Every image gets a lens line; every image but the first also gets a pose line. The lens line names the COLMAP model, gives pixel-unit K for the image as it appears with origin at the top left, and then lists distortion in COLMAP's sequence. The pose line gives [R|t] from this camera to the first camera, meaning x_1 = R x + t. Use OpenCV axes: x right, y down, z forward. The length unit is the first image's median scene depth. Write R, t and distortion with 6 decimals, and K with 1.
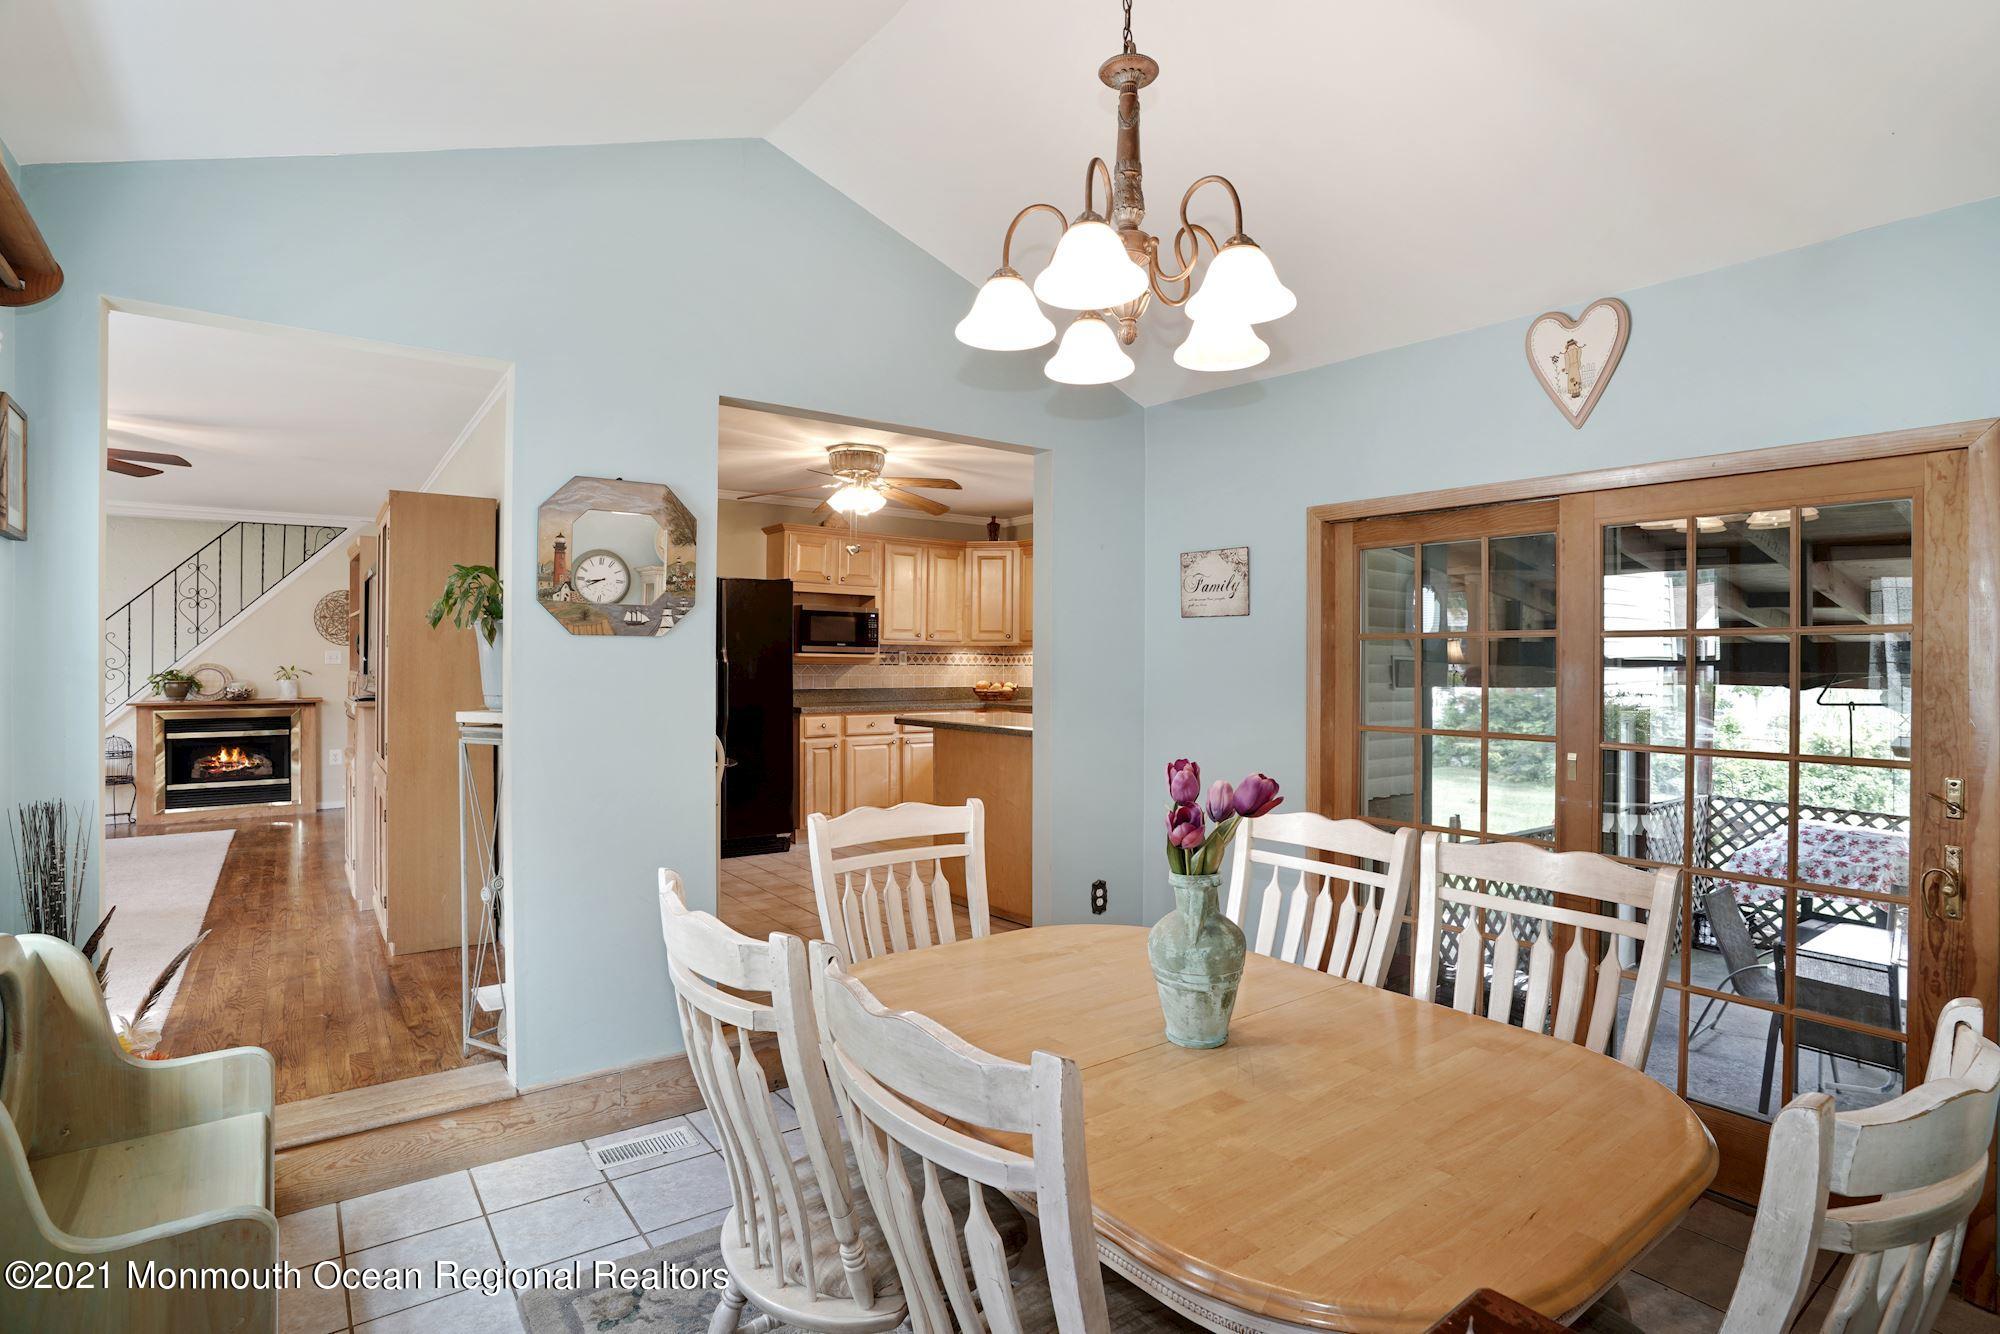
lens RADIAL K [[1031.8, 0, 1009.8], [0, 1031.8, 670.0], [0, 0, 1]] dist [-0.017115, 0.000061]
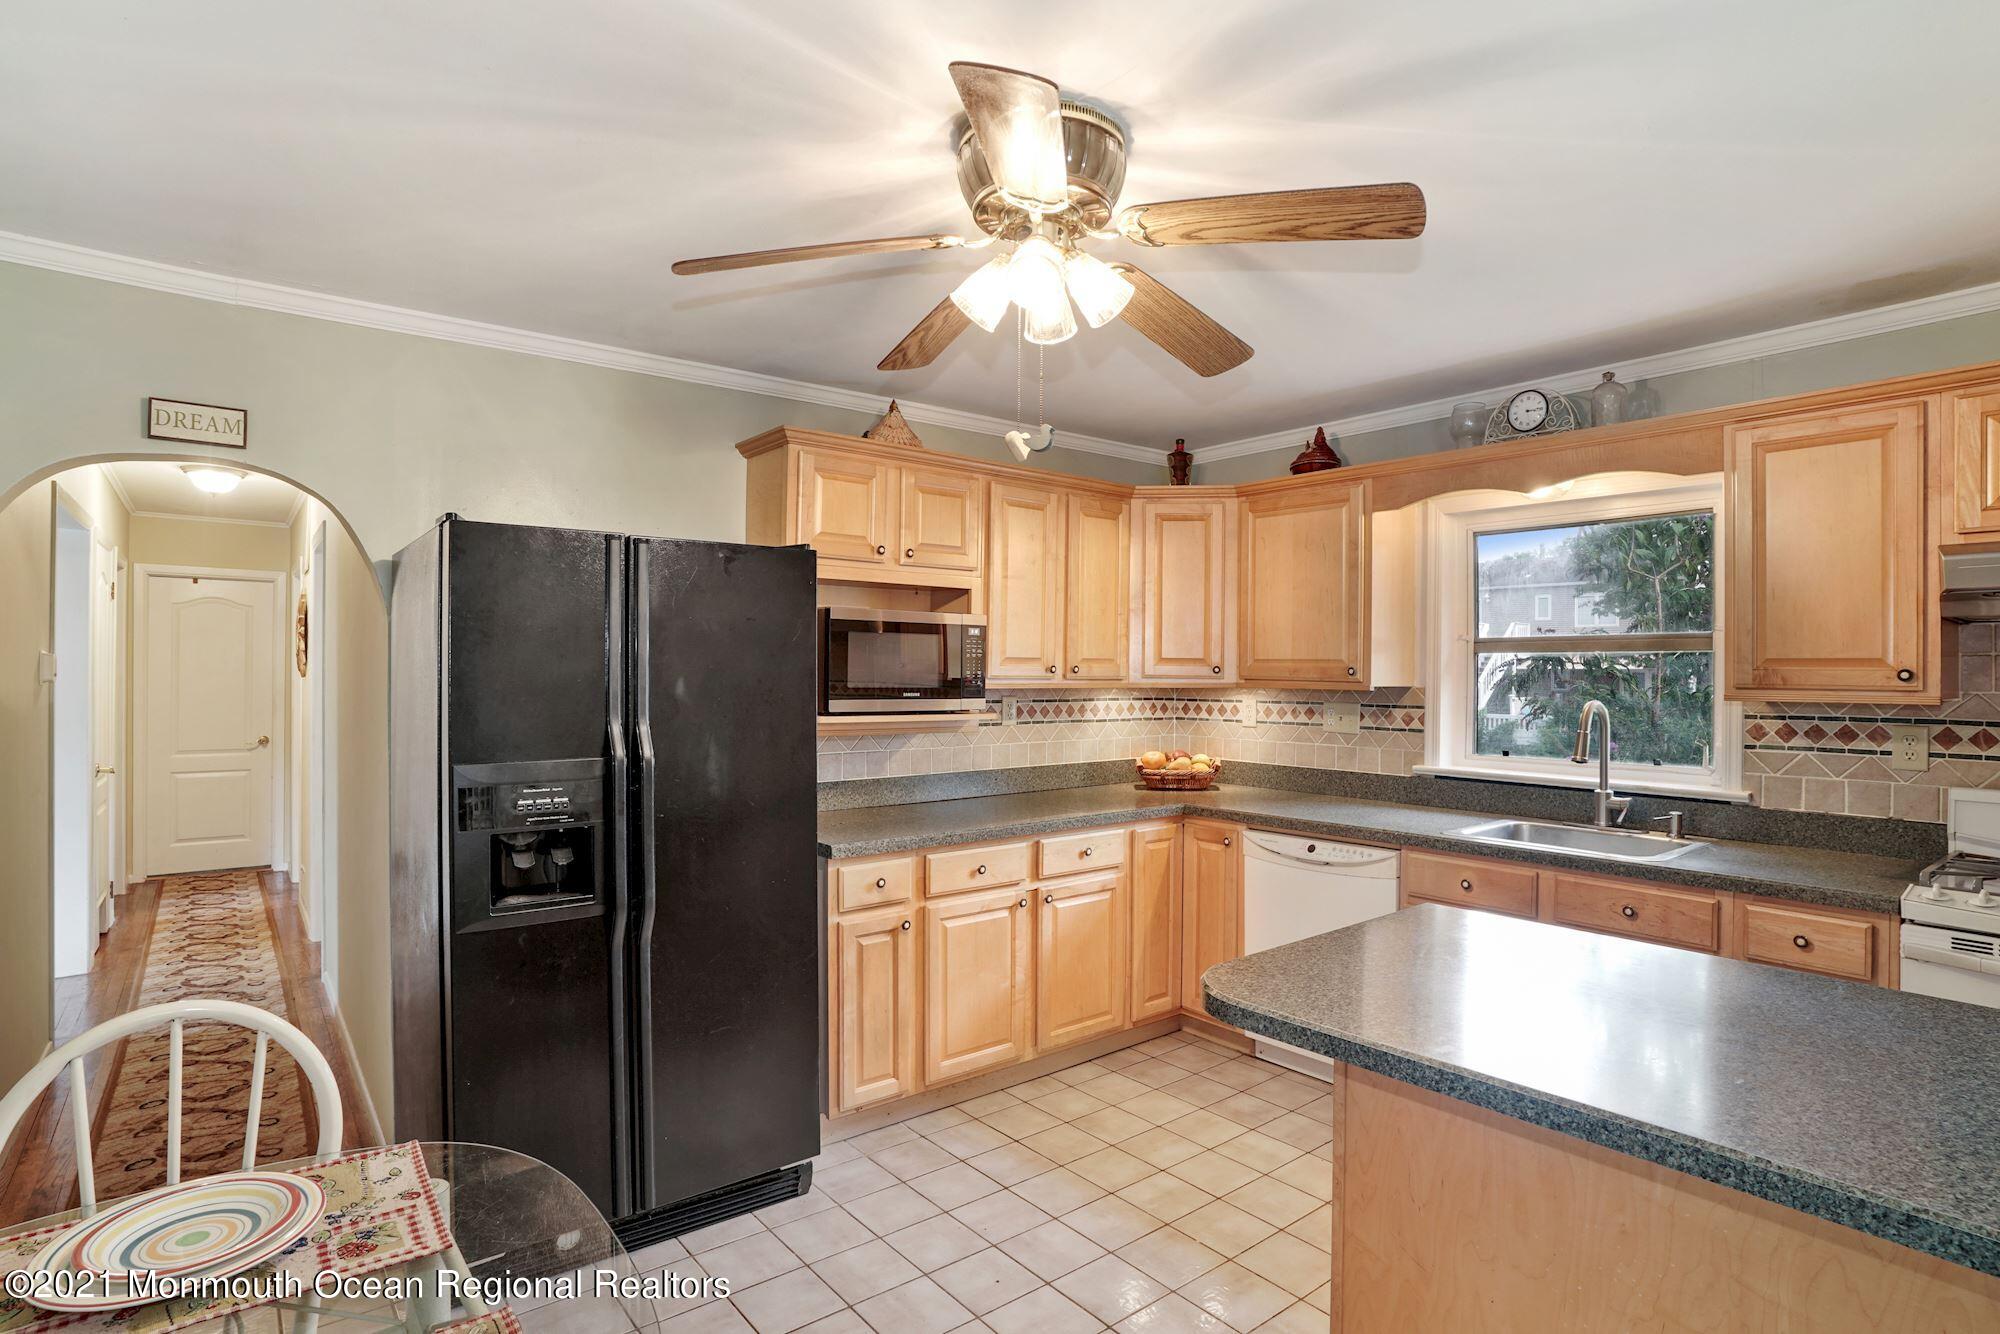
lens RADIAL K [[1031.8, 0, 1009.8], [0, 1031.8, 670.0], [0, 0, 1]] dist [-0.017115, 0.000061]
pose [[0.999203, 0.000214, 0.039906, -0.131156], [-0.000011, 0.999987, -0.005085, -0.031308], [-0.039906, 0.005080, 0.999191, 0.511704]]
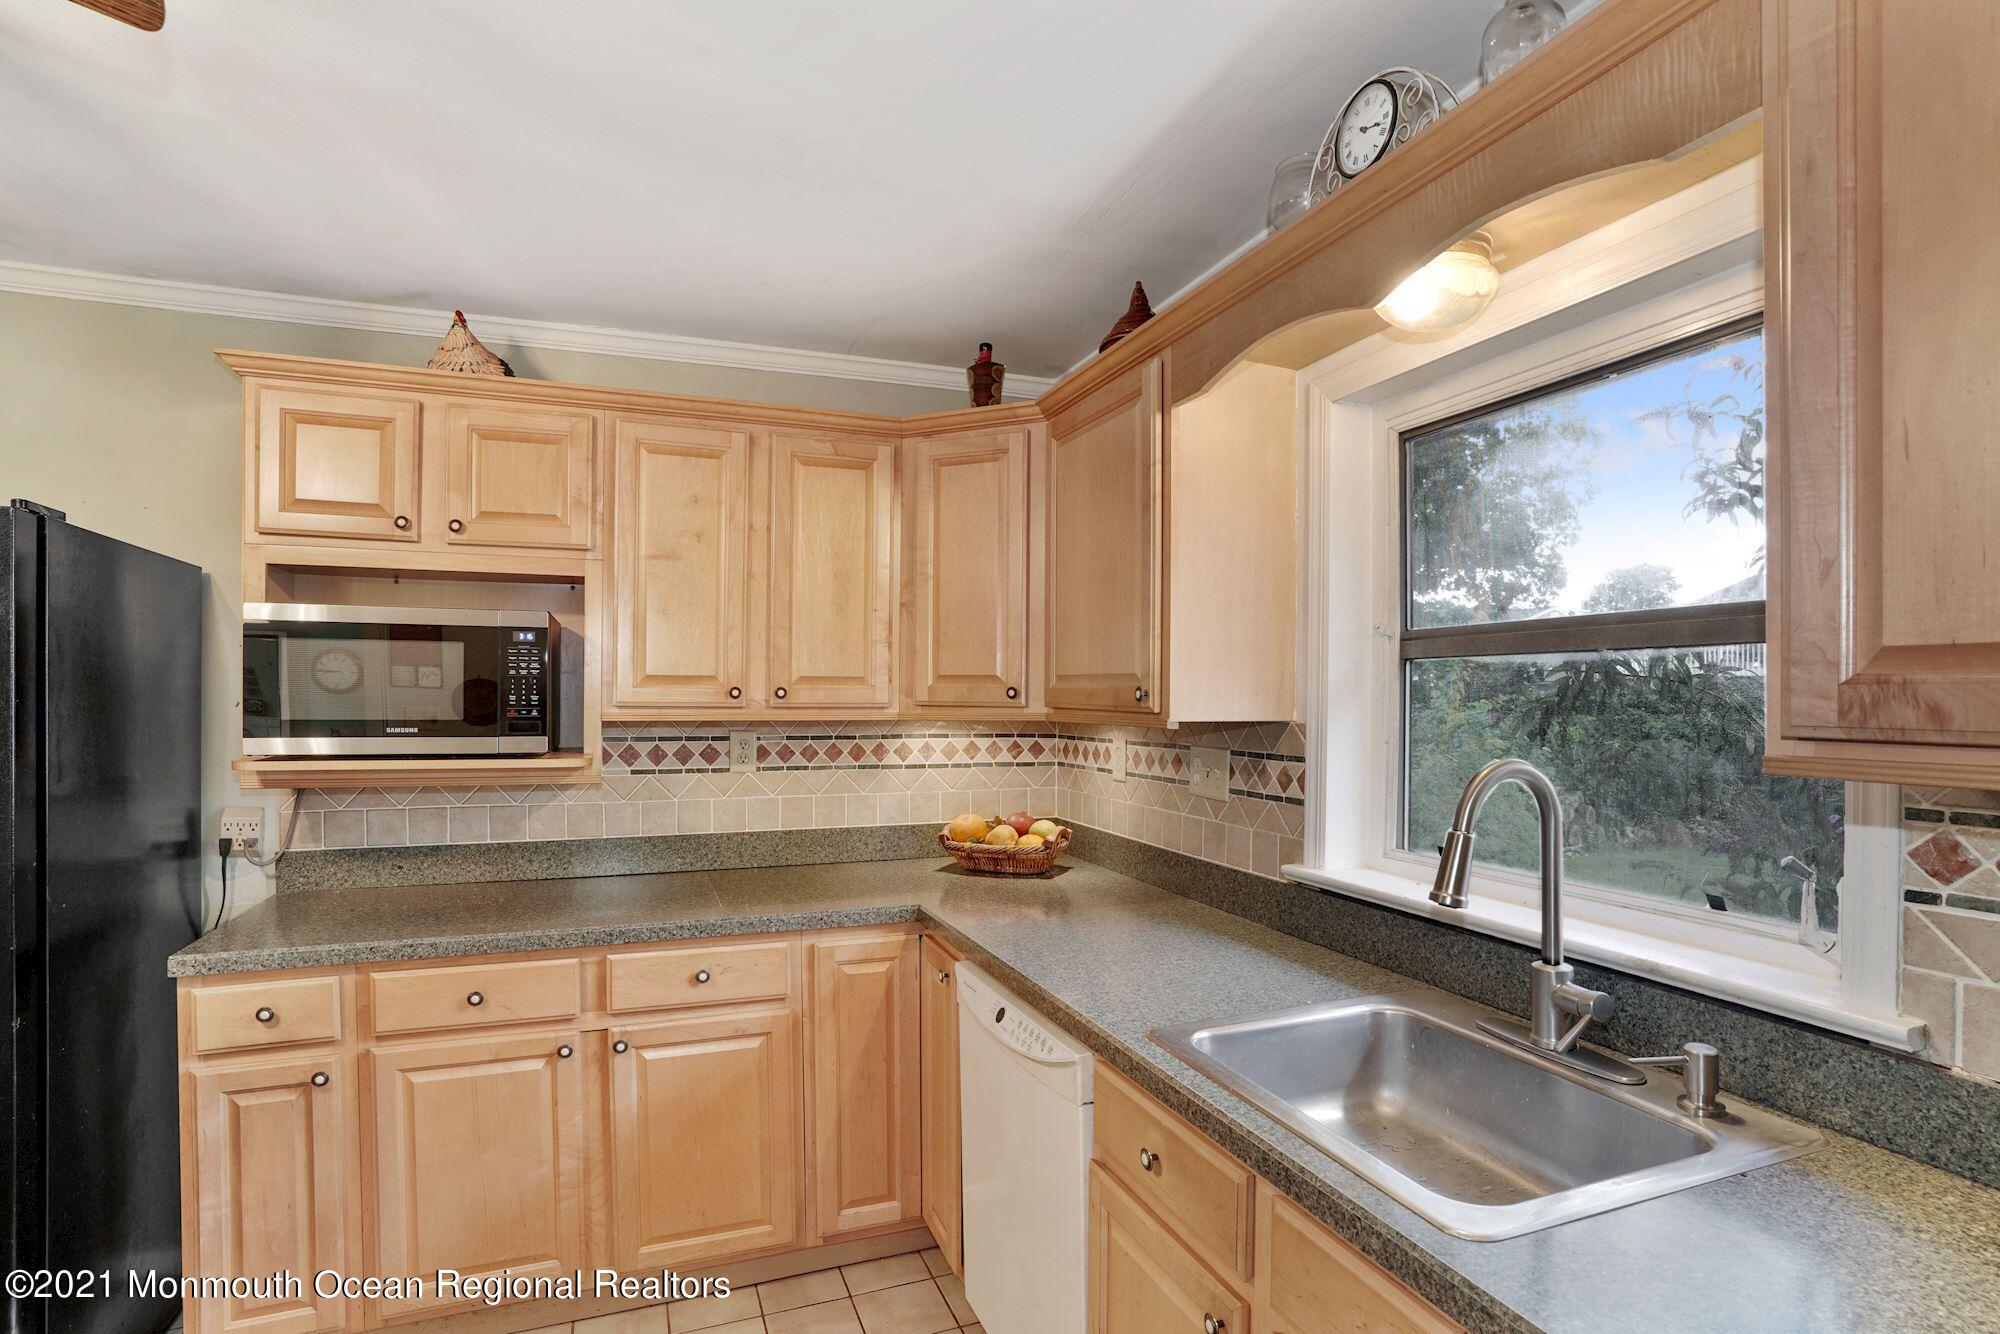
lens RADIAL K [[984.0, 0, 997.1], [0, 984.0, 703.9], [0, 0, 1]] dist [-0.013704, -0.000019]
pose [[0.956189, -0.000012, -0.292749, 0.089976], [0.000757, 0.999997, 0.002432, -0.031252], [0.292748, -0.002547, 0.956186, 0.730664]]
